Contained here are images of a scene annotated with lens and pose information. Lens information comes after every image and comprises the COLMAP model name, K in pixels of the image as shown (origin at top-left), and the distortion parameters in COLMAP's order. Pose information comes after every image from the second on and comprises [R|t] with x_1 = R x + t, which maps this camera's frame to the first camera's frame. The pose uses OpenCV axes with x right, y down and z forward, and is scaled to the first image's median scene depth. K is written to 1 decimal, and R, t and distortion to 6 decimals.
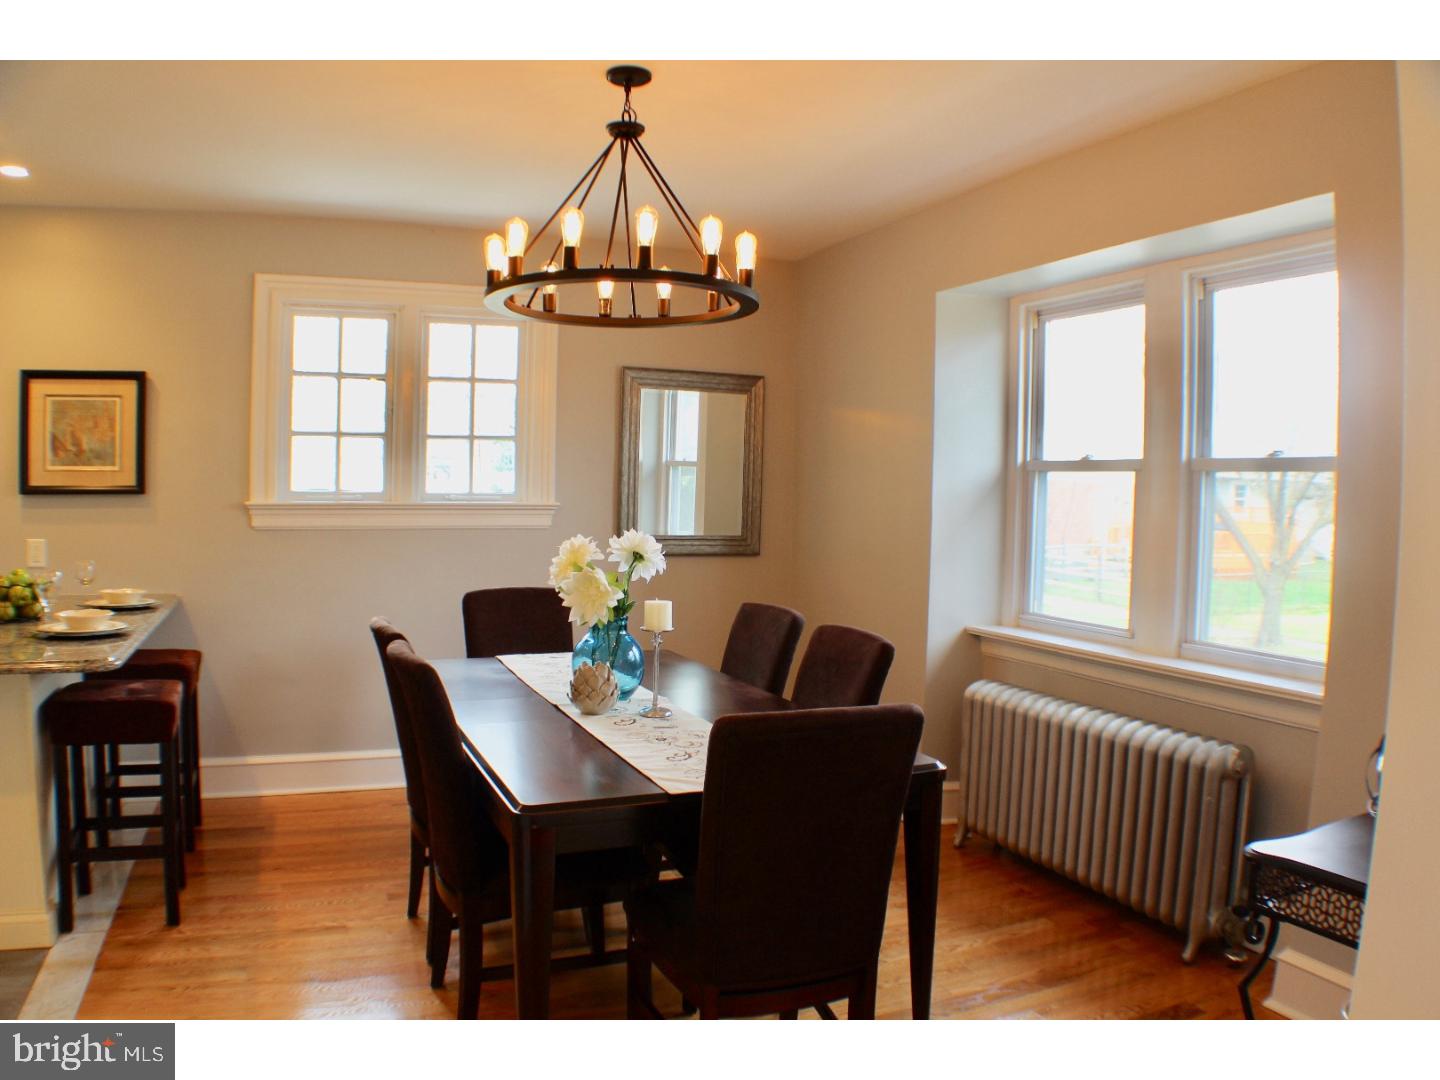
lens RADIAL K [[1040.1, 0, 699.8], [0, 1040.1, 541.0], [0, 0, 1]] dist [-0.197577, 0.054305]
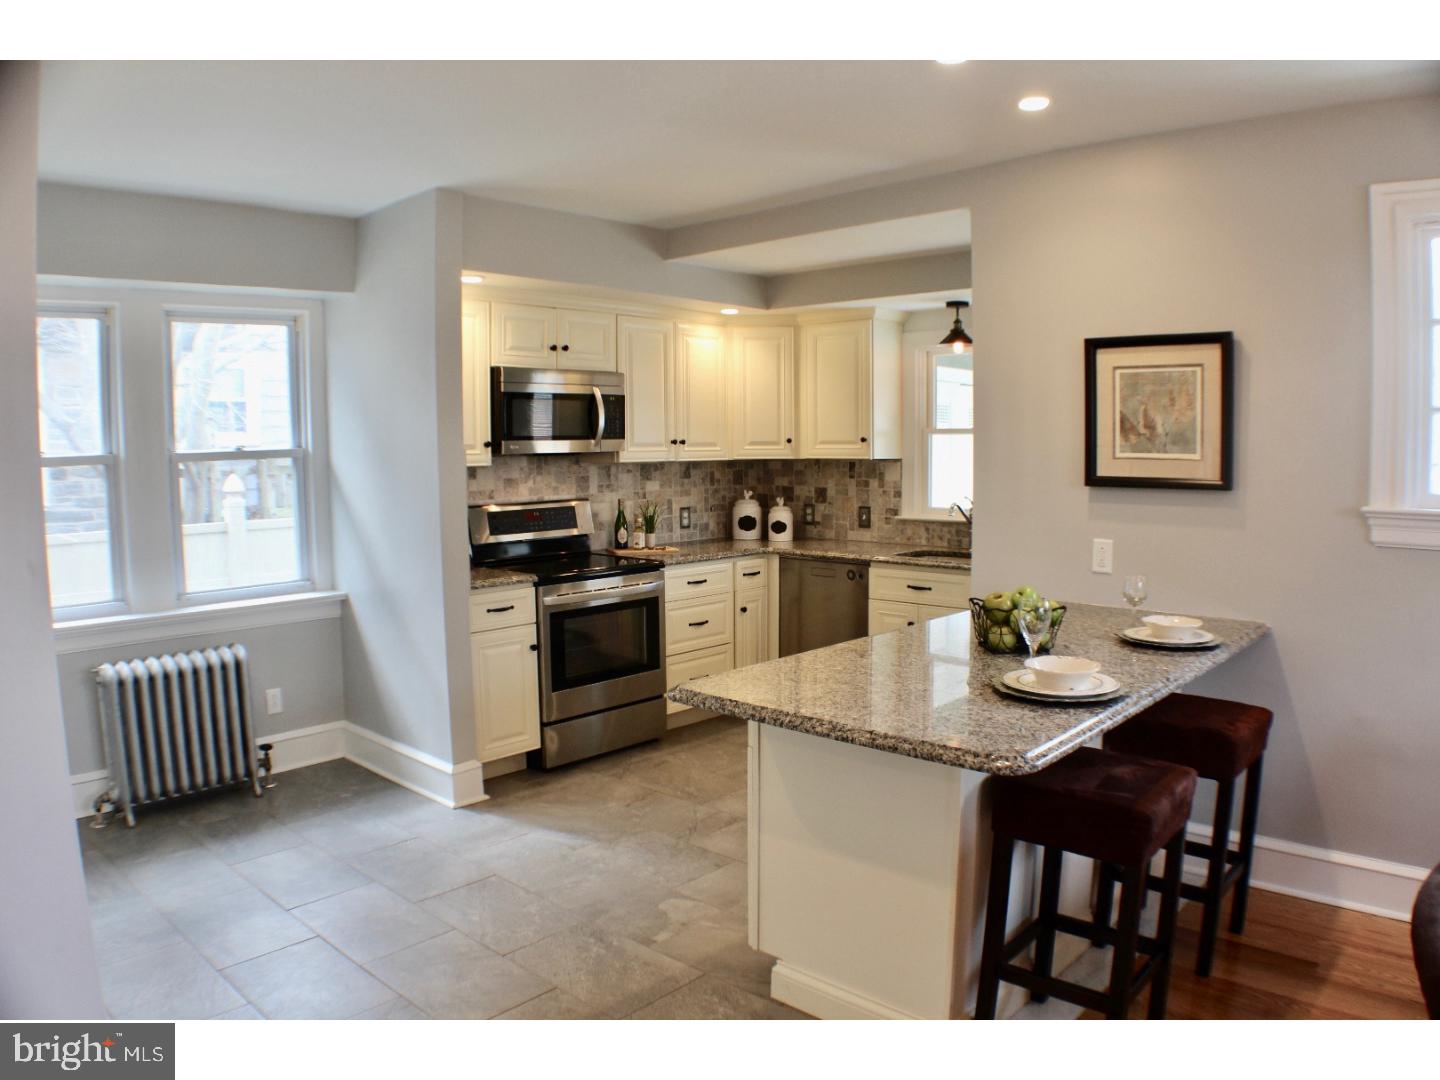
lens RADIAL K [[1026.6, 0, 720.0], [0, 1026.6, 540.0], [0, 0, 1]] dist [-0.228766, 0.092207]
pose [[0.419349, 0.069992, -0.905123, -0.046180], [-0.032224, 0.997543, 0.062209, -0.048032], [0.907253, 0.003079, 0.420574, 0.345327]]
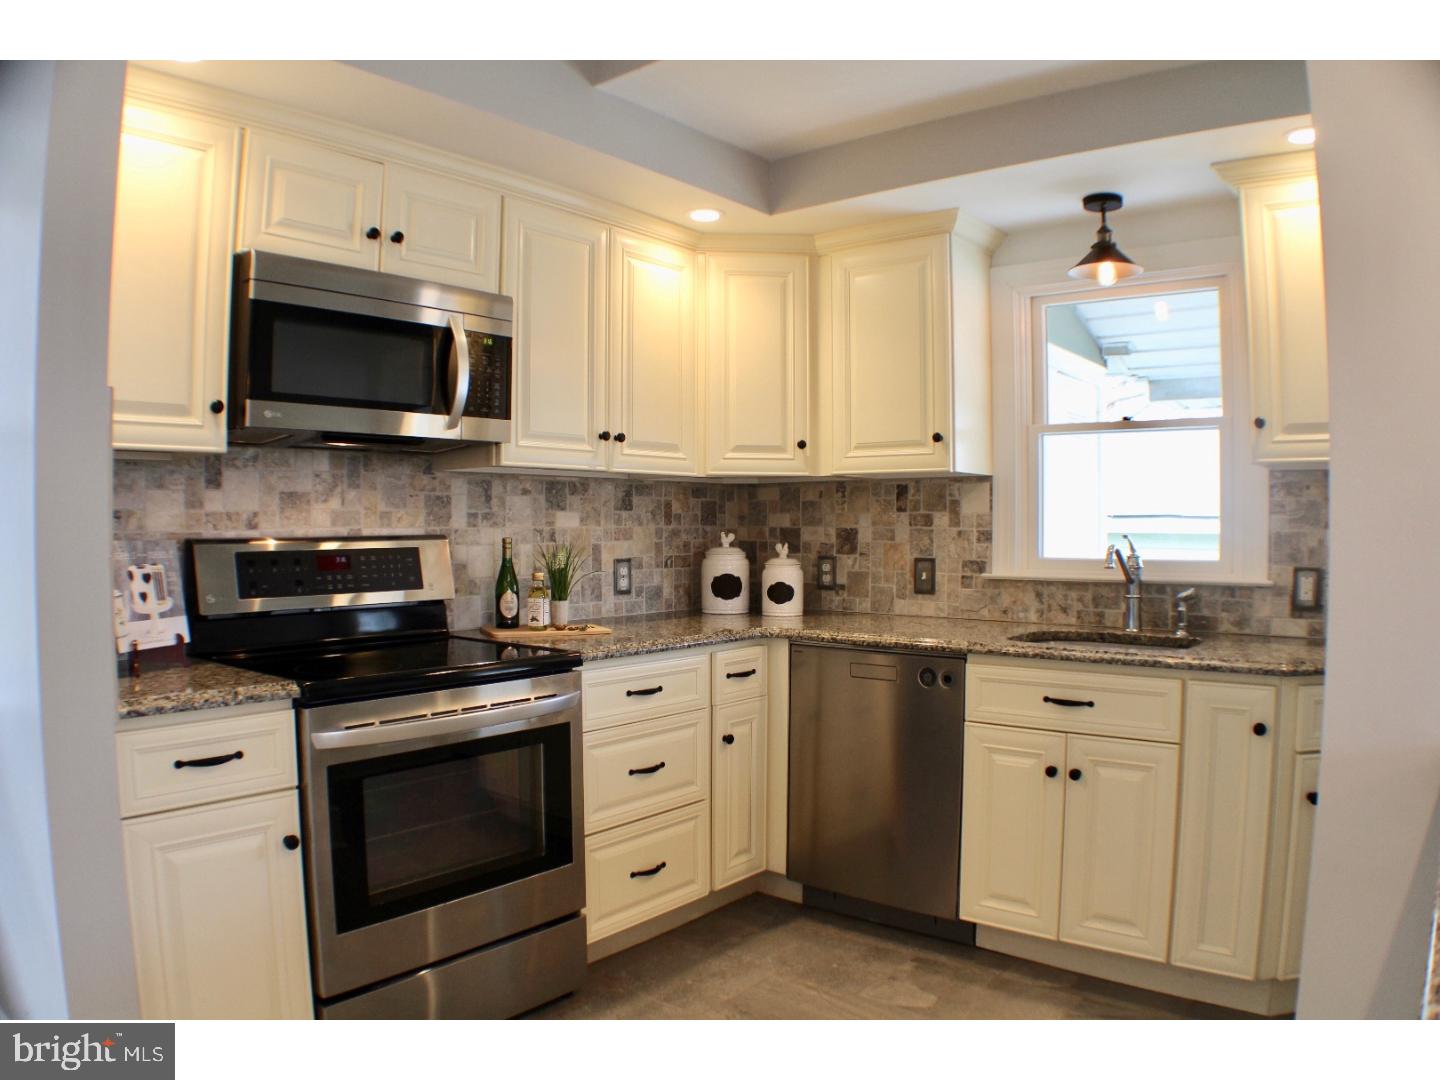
lens RADIAL K [[1033.0, 0, 720.0], [0, 1033.0, 540.0], [0, 0, 1]] dist [-0.181543, 0.001739]
pose [[0.473866, 0.002852, -0.880593, -0.638821], [-0.038441, 0.999109, -0.017450, -0.001753], [0.879758, 0.042120, 0.473553, 0.595514]]
